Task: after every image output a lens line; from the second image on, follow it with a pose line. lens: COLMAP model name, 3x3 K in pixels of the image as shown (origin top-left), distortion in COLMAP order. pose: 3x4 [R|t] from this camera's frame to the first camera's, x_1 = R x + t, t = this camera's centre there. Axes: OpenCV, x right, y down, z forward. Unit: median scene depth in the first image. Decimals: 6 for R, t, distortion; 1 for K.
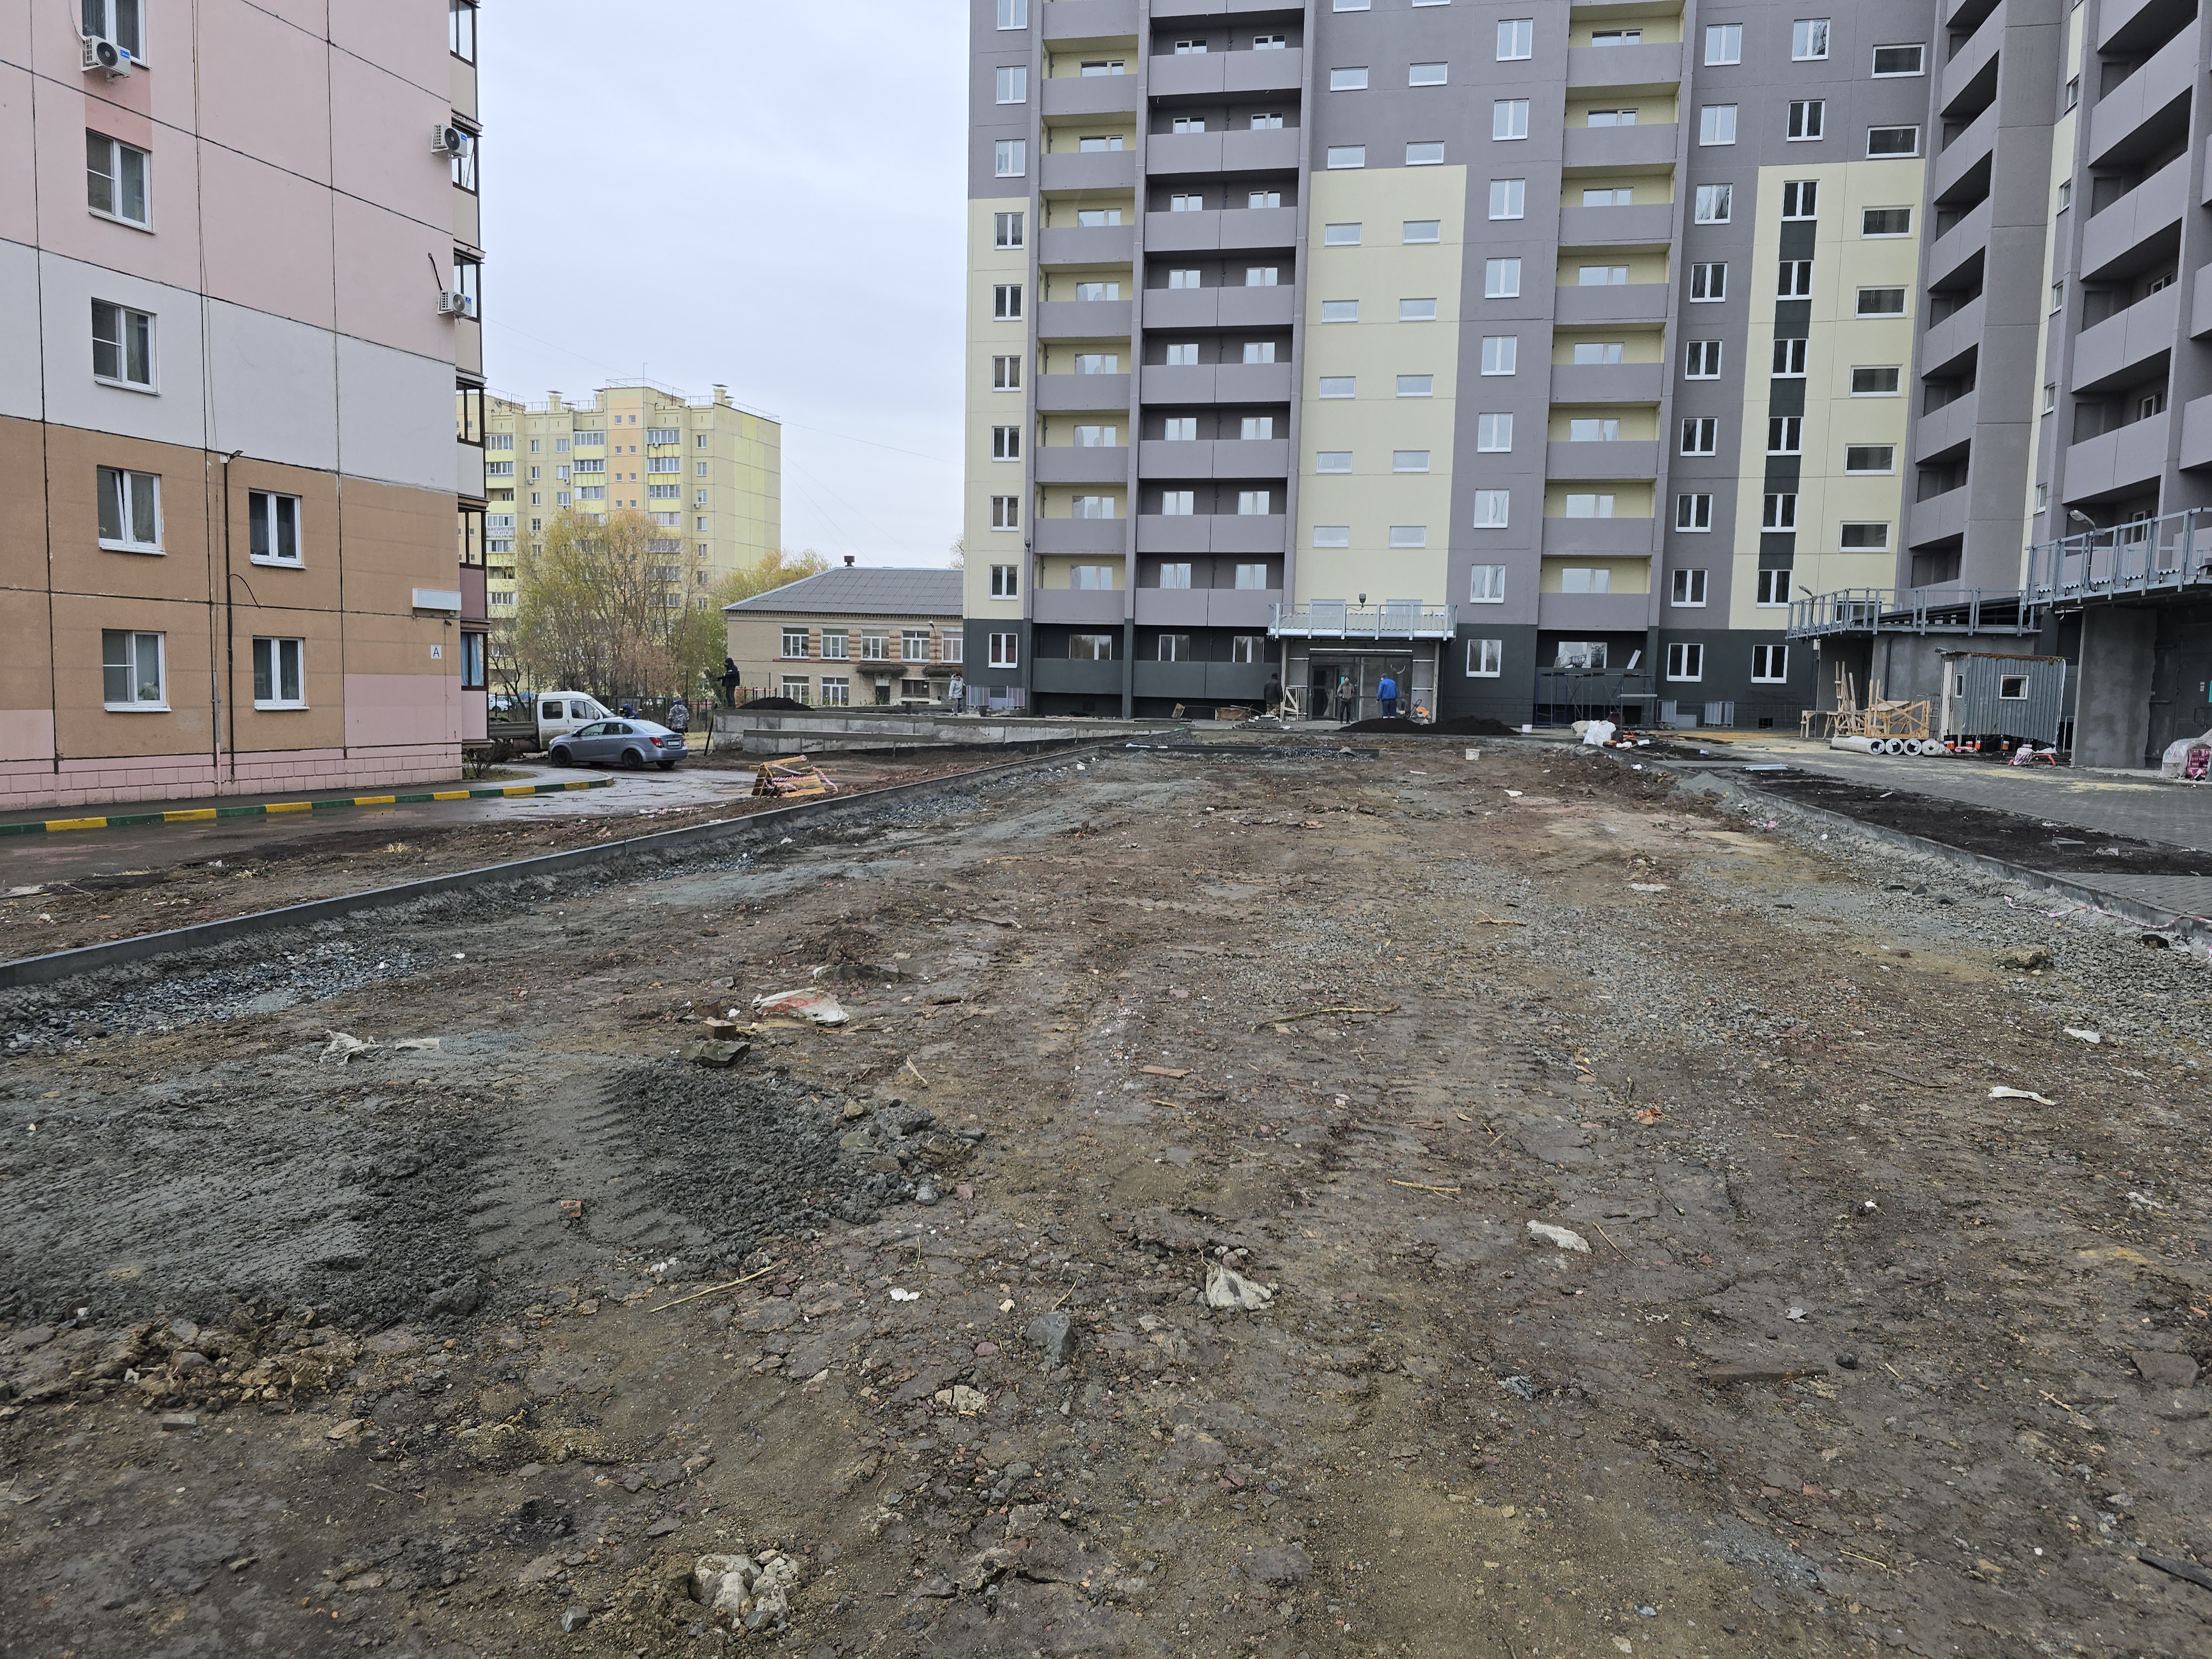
lens RADIAL K [[1472.4, 0, 1114.2], [0, 1472.4, 819.0], [0, 0, 1]] dist [0.050090, -0.043448]
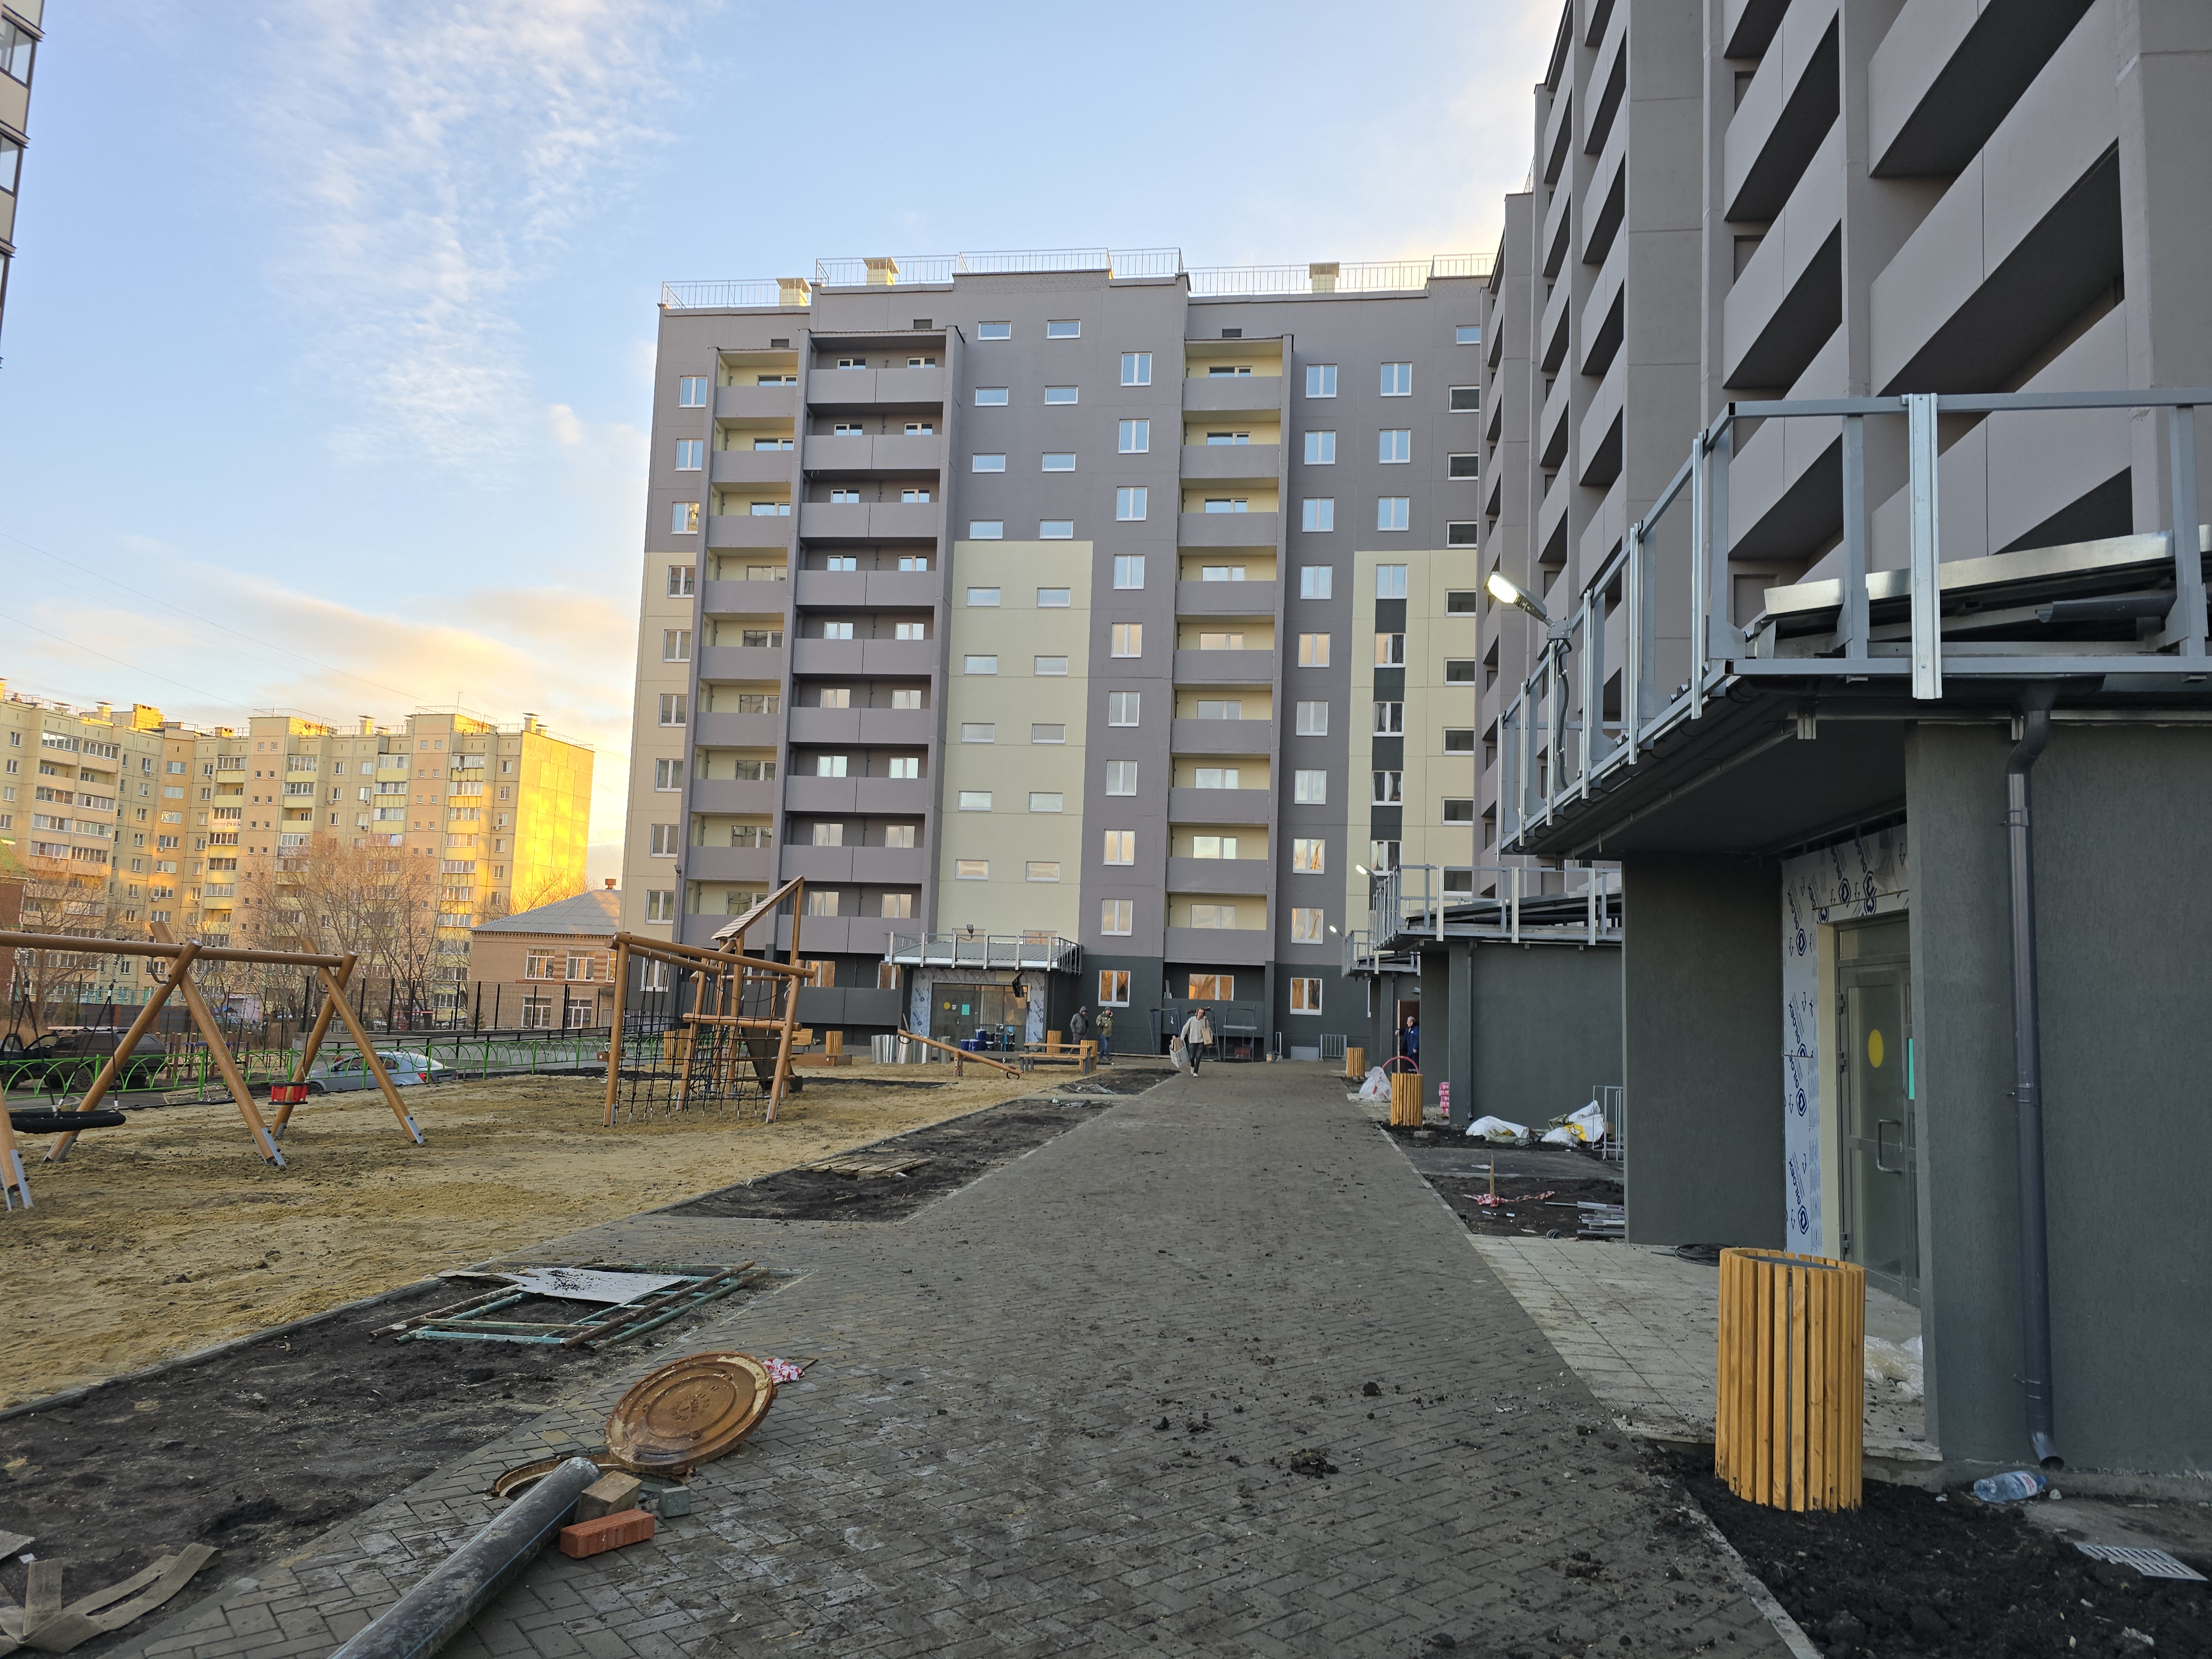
lens RADIAL K [[1472.4, 0, 1119.1], [0, 1472.4, 887.6], [0, 0, 1]] dist [0.050090, -0.043448]
pose [[0.997993, 0.019152, 0.060361, 0.191528], [-0.008350, 0.984646, -0.174361, 0.001473], [-0.062774, 0.173507, 0.982830, -0.025339]]
